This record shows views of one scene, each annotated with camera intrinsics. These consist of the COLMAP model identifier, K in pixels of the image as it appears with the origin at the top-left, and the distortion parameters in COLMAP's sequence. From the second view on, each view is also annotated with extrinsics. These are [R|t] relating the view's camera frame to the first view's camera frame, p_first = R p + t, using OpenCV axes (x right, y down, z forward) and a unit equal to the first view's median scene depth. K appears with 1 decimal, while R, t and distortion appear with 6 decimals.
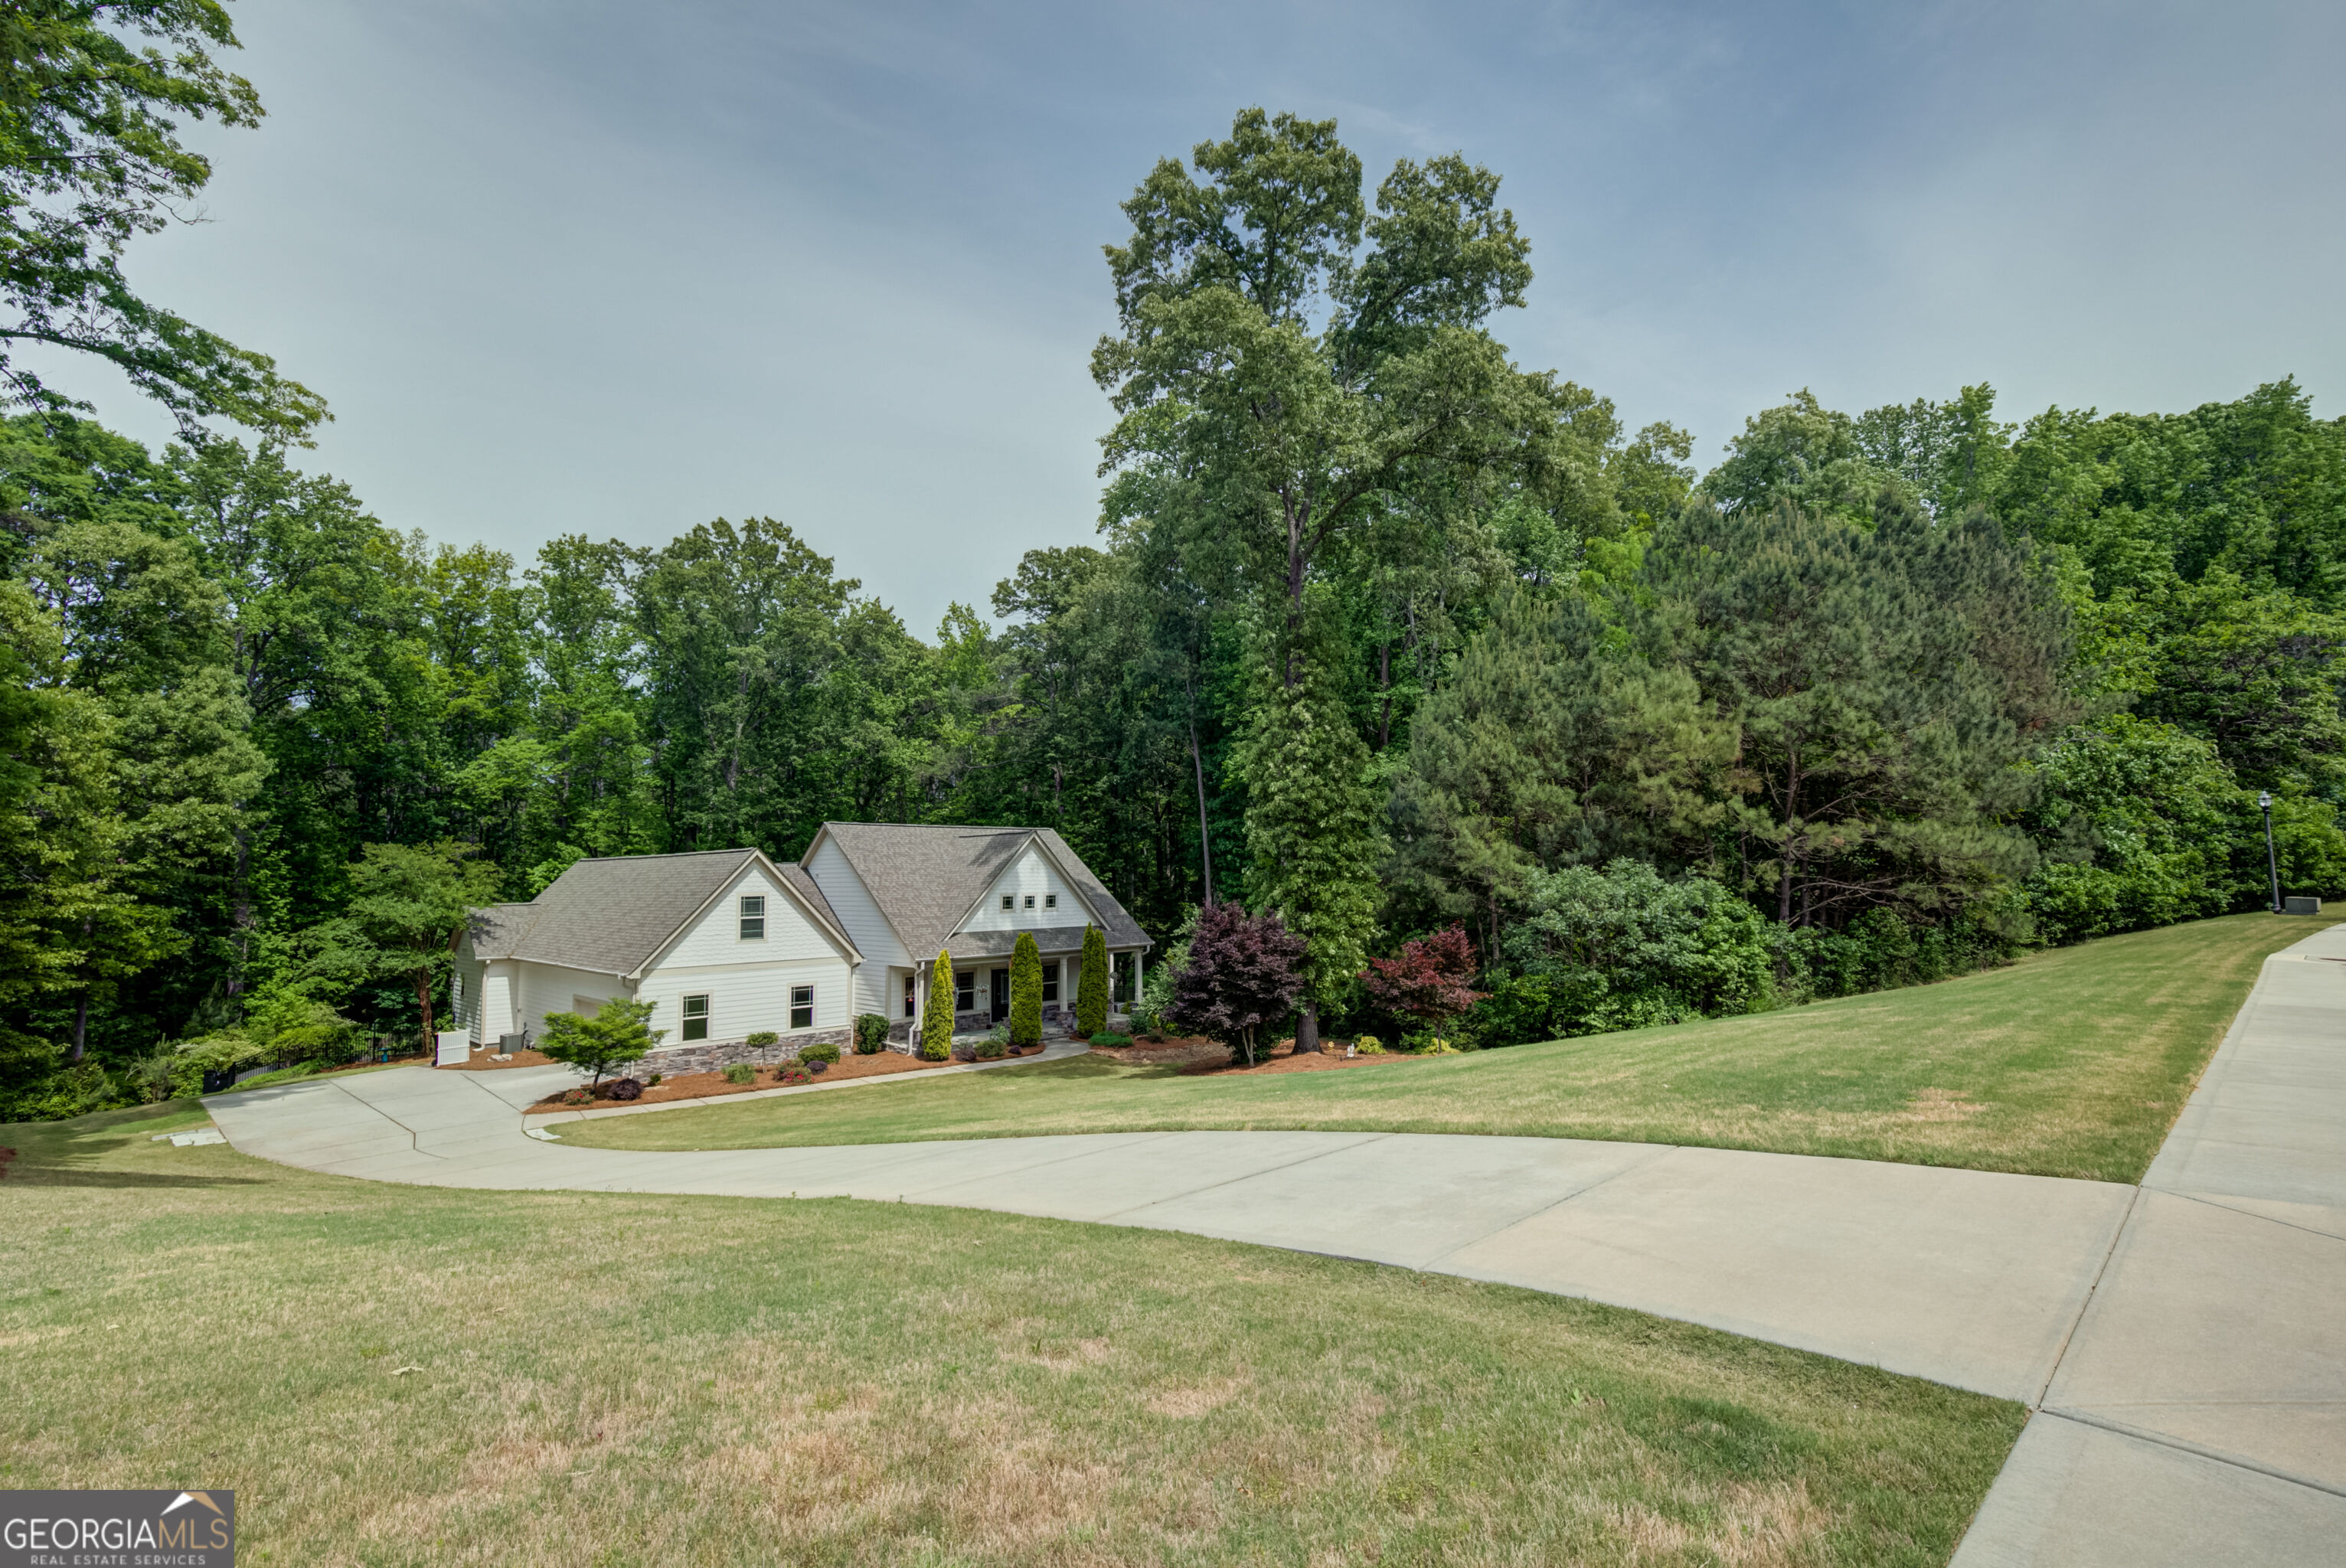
lens RADIAL K [[1124.0, 0, 1172.5], [0, 1124.0, 791.5], [0, 0, 1]] dist [0.004292, 0.000965]
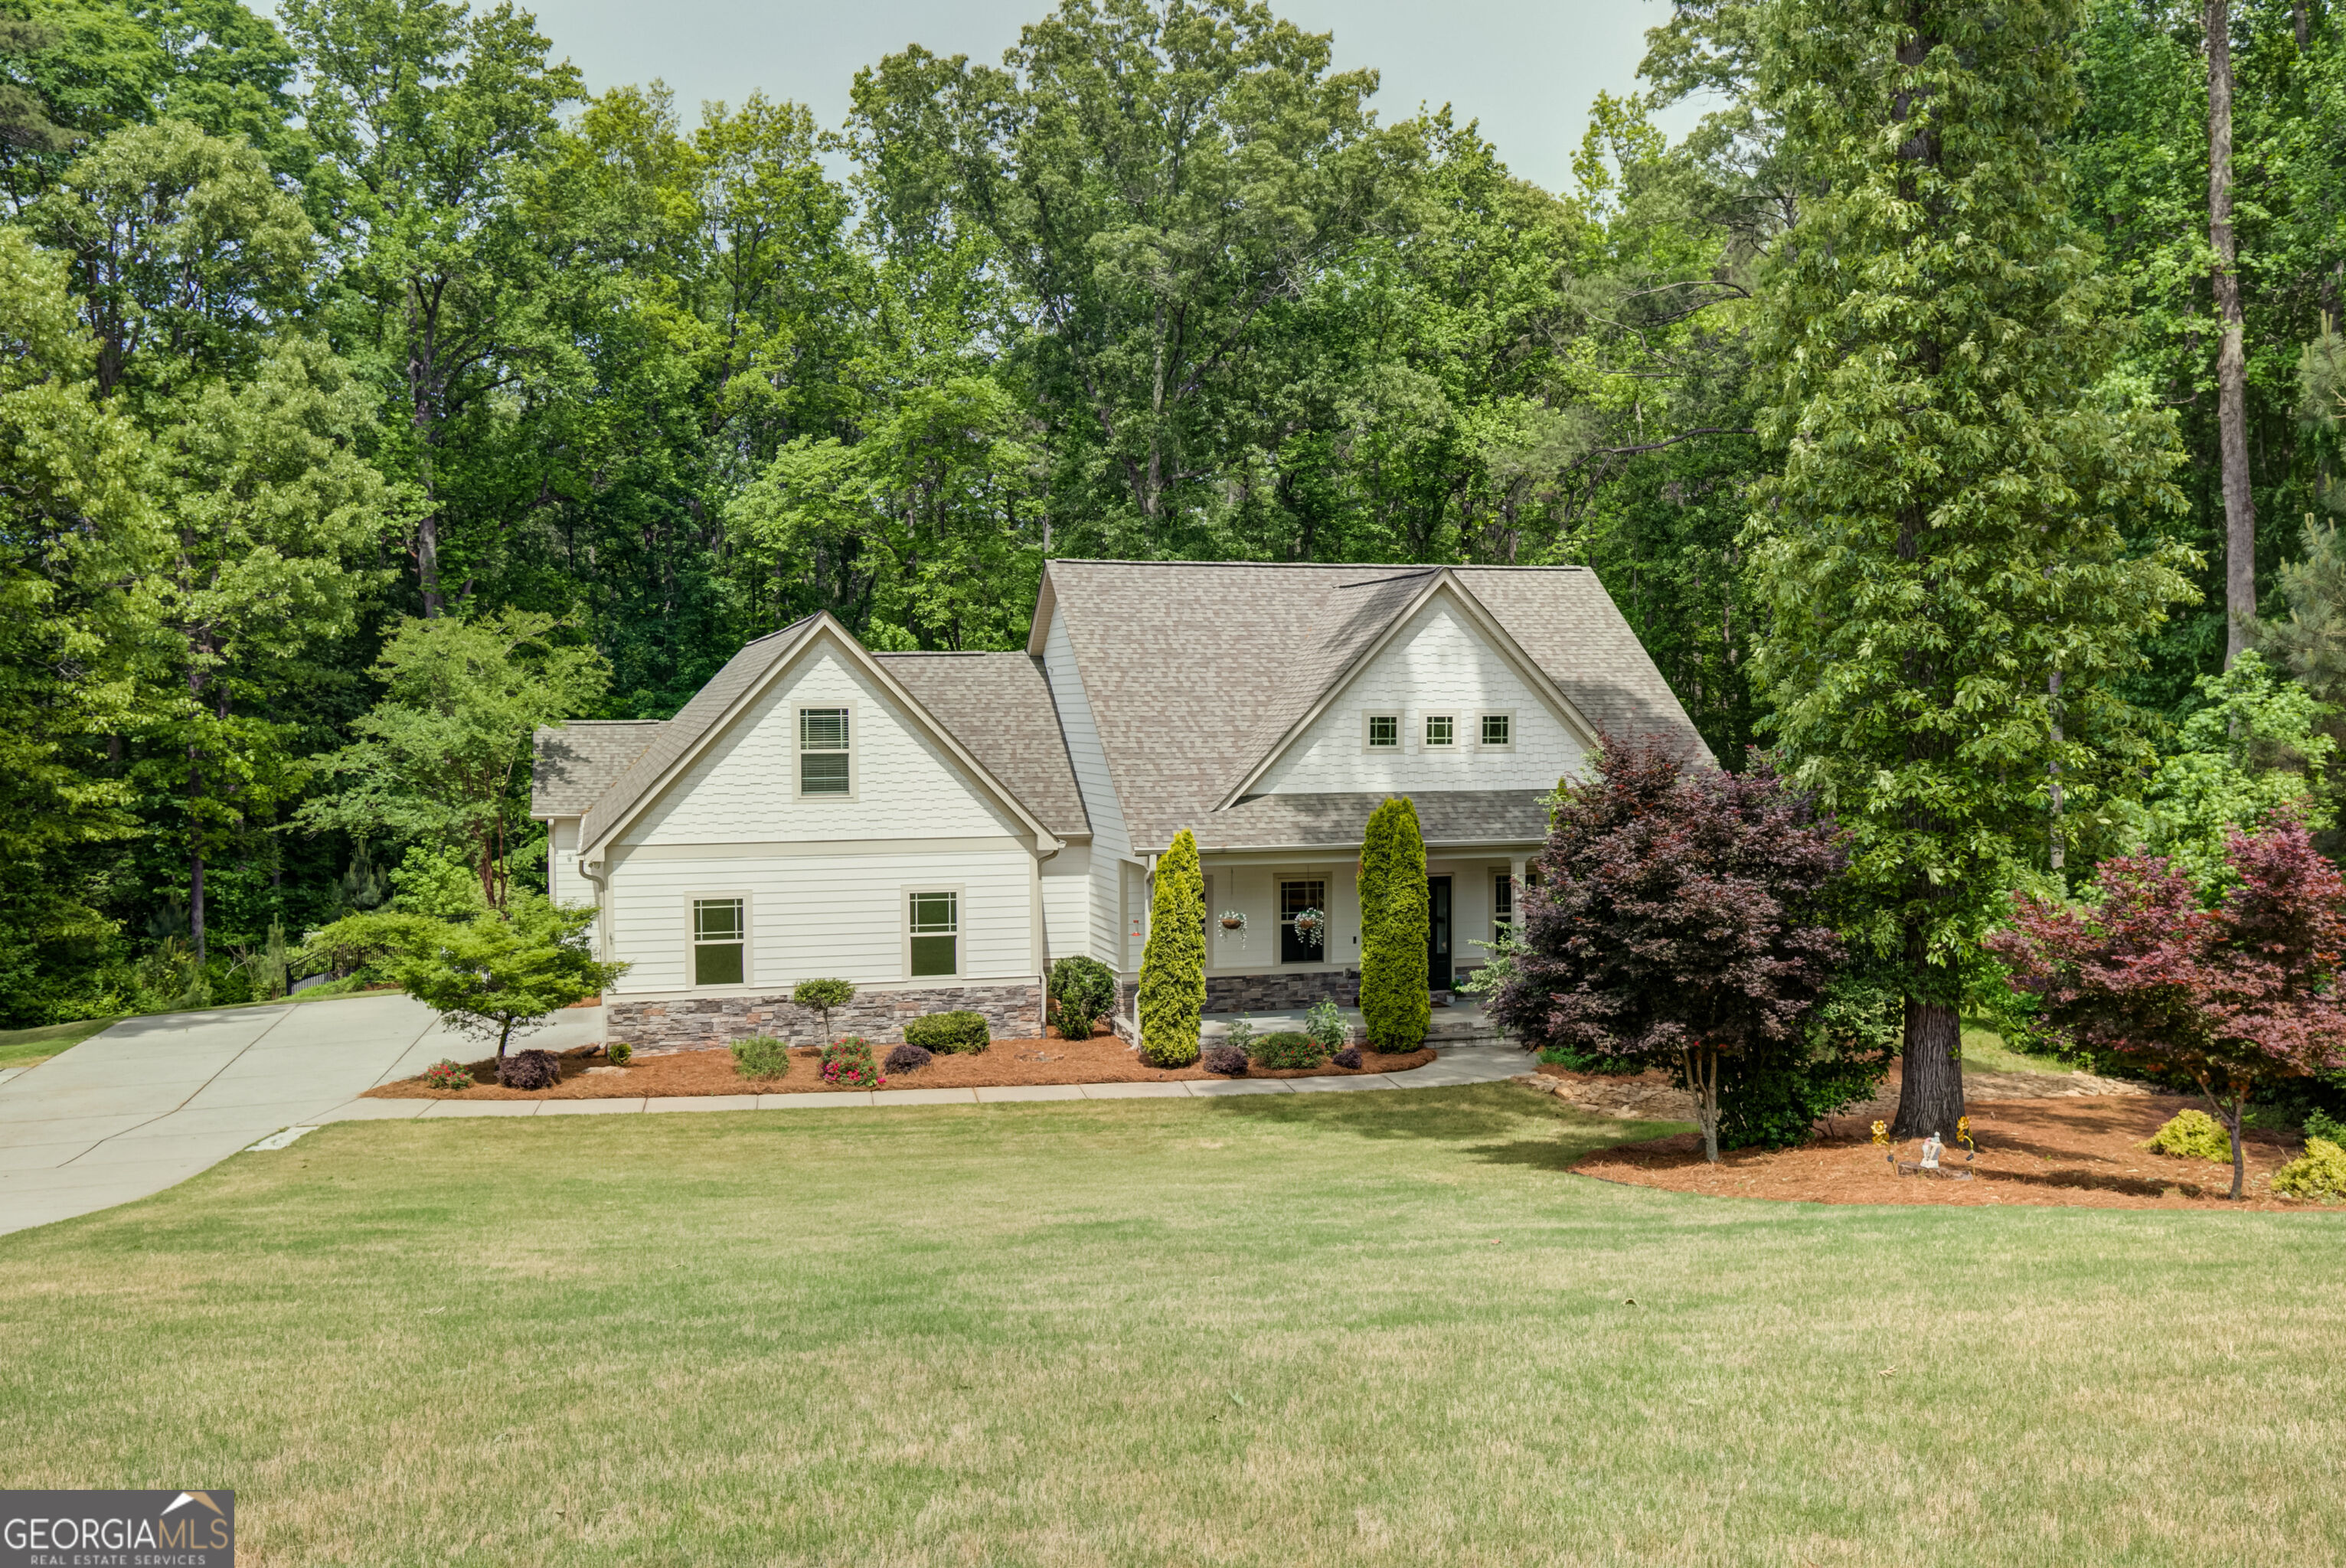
lens RADIAL K [[2164.3, 0, 1168.5], [0, 2164.3, 782.1], [0, 0, 1]] dist [0.013692, 0.000000]
pose [[0.867365, 0.026145, -0.496985, 0.202710], [0.031586, 0.993714, 0.107402, 0.023699], [0.496669, -0.108854, 0.861087, 0.213576]]
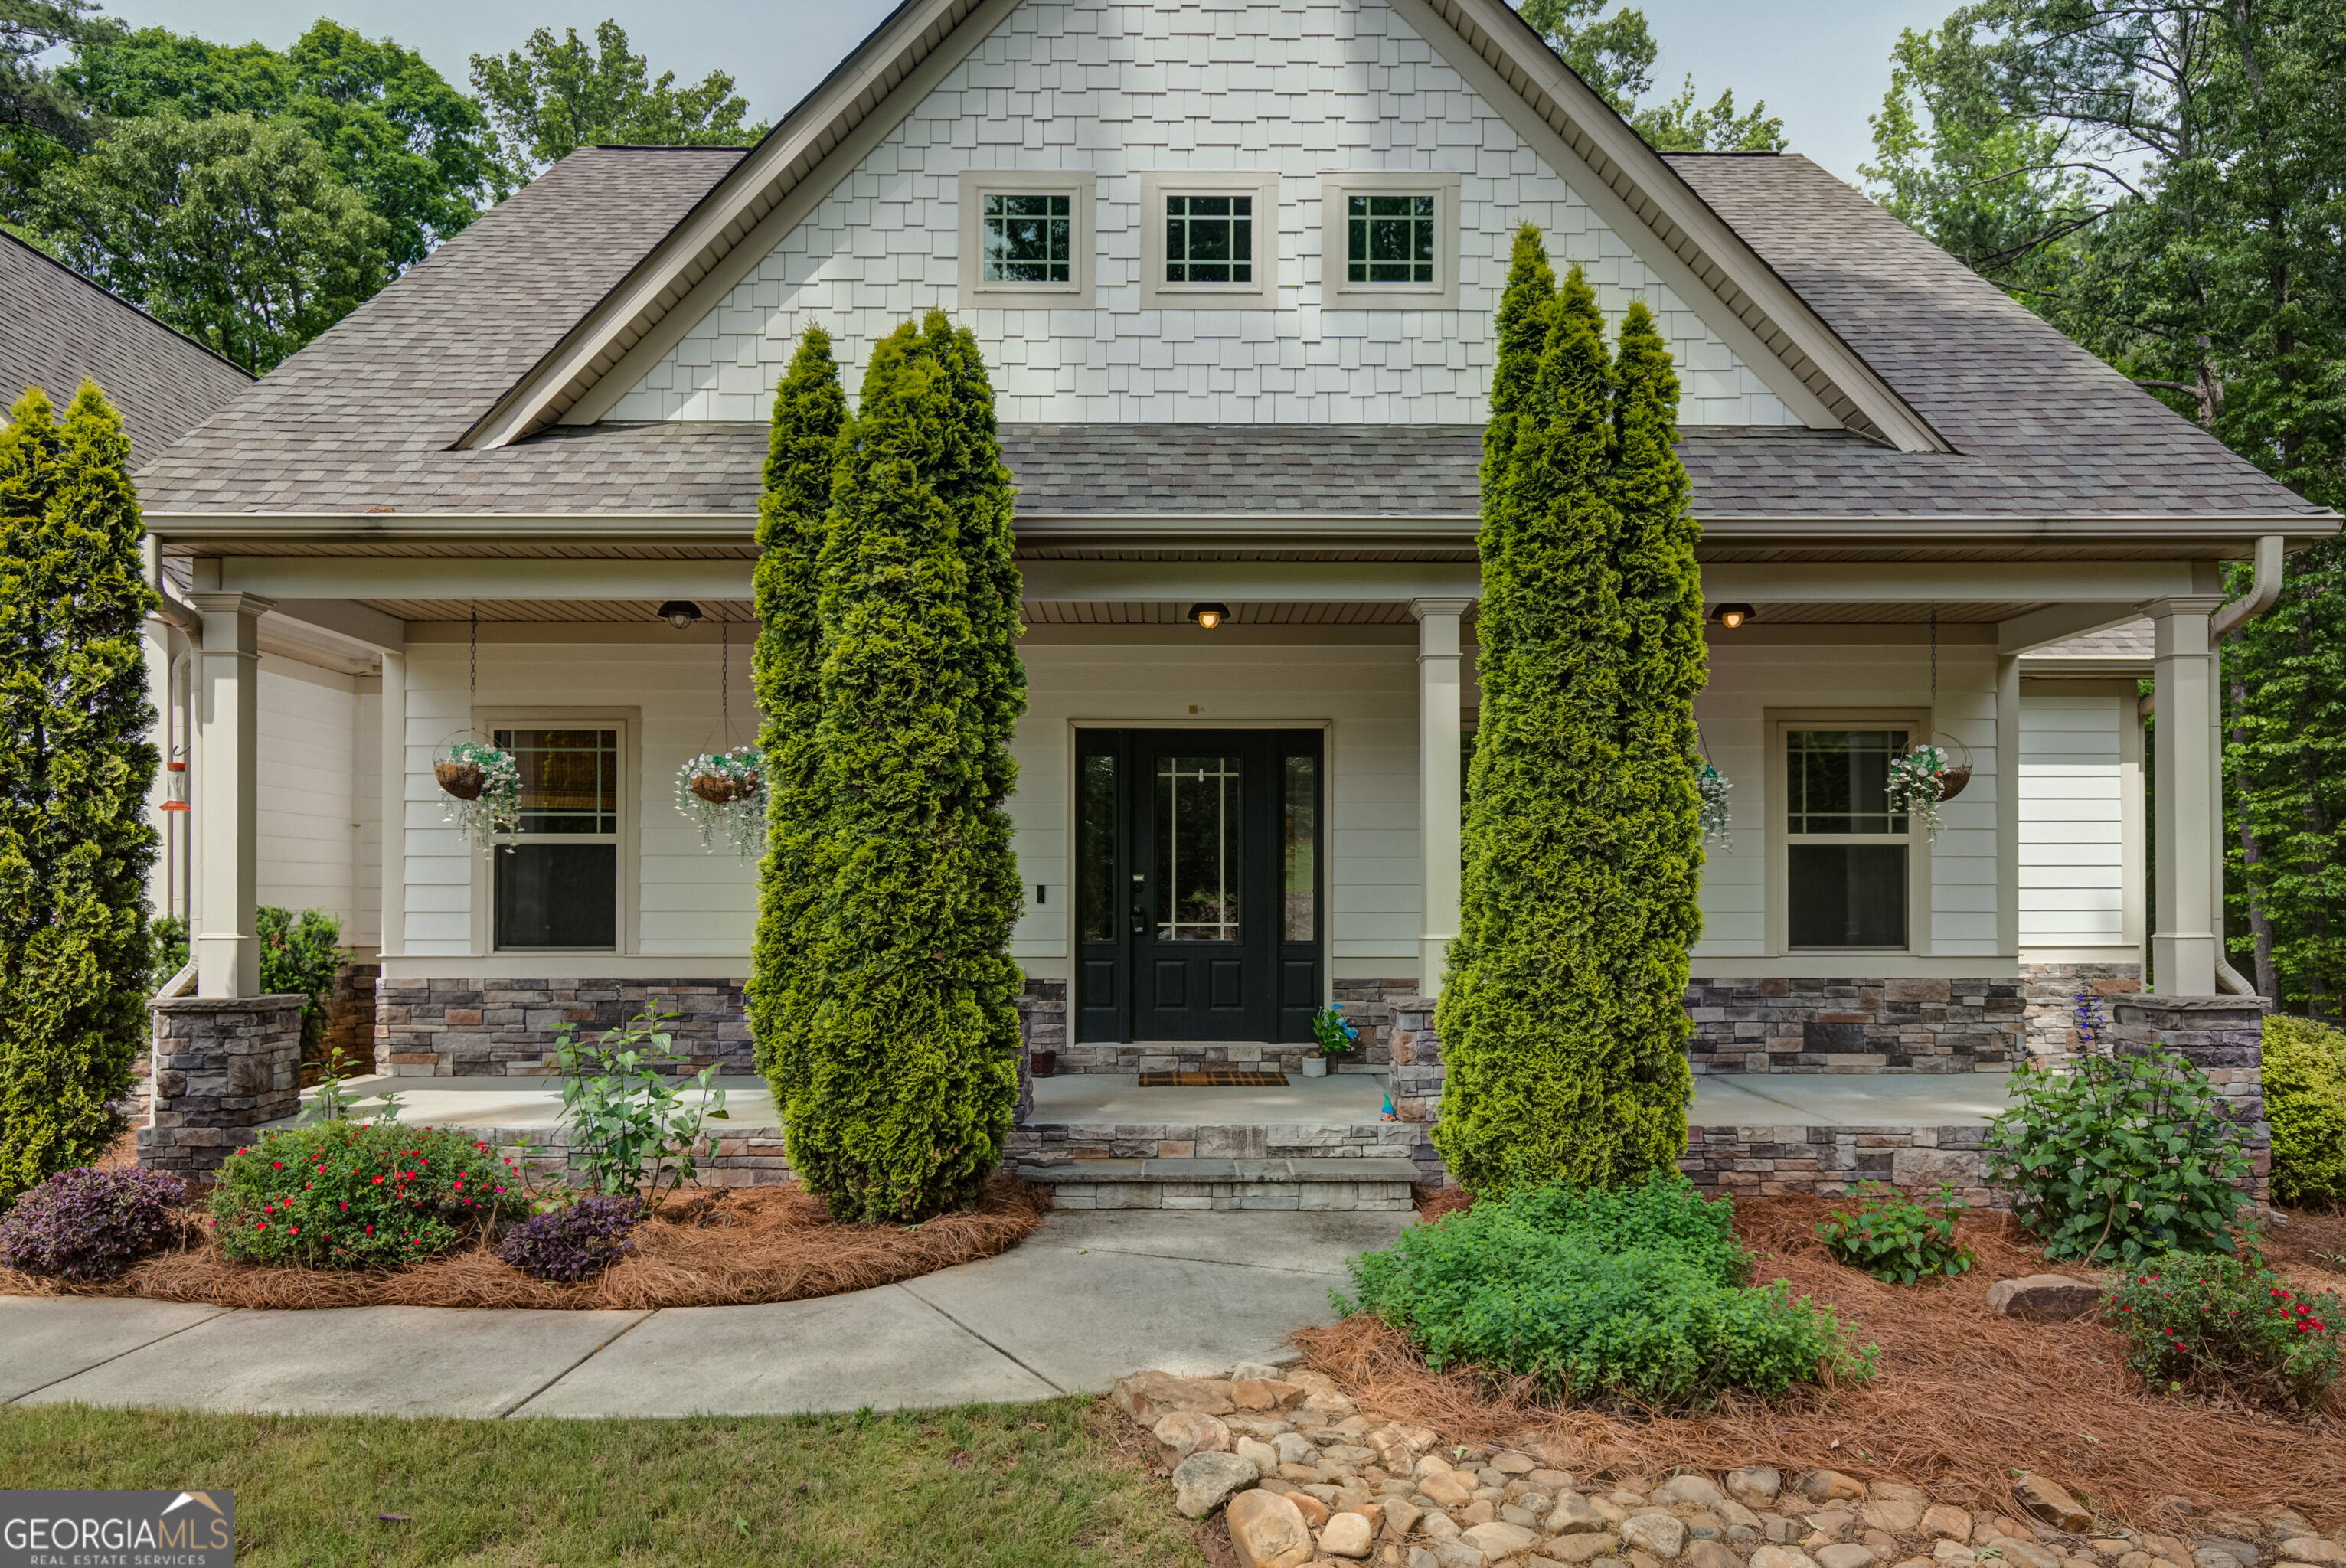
lens RADIAL K [[1577.5, 0, 1251.1], [0, 1577.5, 906.9], [0, 0, 1]] dist [-0.047167, -0.002748]
pose [[0.729548, 0.009012, -0.683870, 0.016020], [0.051094, 0.996401, 0.067637, 0.170491], [0.682018, -0.084286, 0.726462, 0.847753]]
